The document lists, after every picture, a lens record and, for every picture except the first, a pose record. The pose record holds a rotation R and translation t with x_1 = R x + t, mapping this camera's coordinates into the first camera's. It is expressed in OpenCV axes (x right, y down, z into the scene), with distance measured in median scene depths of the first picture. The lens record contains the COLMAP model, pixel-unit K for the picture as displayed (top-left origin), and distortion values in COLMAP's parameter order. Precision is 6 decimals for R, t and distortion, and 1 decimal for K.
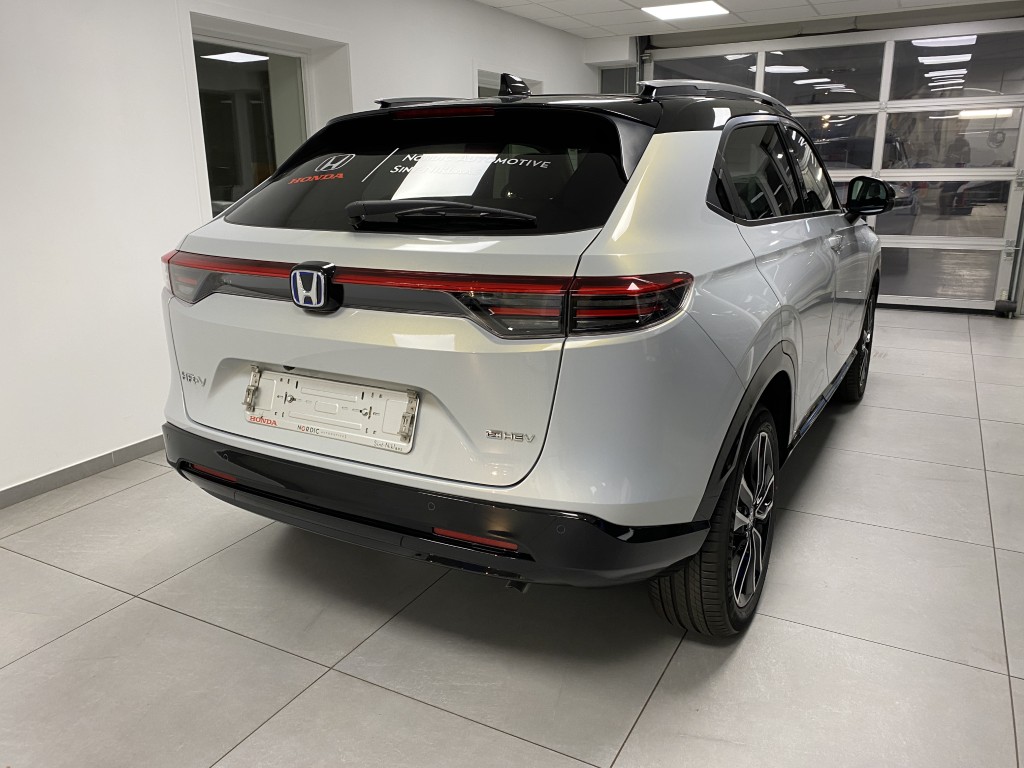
lens RADIAL K [[784.1, 0, 514.1], [0, 784.1, 382.2], [0, 0, 1]] dist [0.029574, -0.010773]
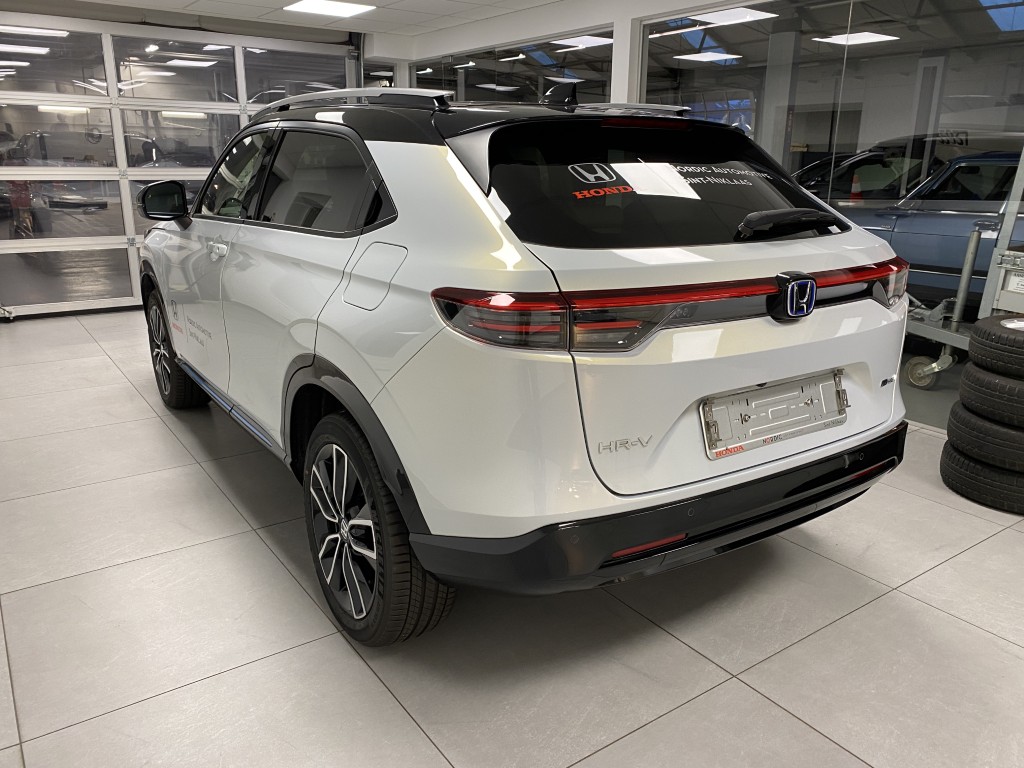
lens RADIAL K [[816.9, 0, 512.3], [0, 816.9, 411.6], [0, 0, 1]] dist [-0.002584, -0.006288]
pose [[0.422312, -0.248041, 0.871853, -1.185320], [0.221311, 0.960939, 0.166186, -0.201978], [-0.879019, 0.122768, 0.460711, 0.725438]]
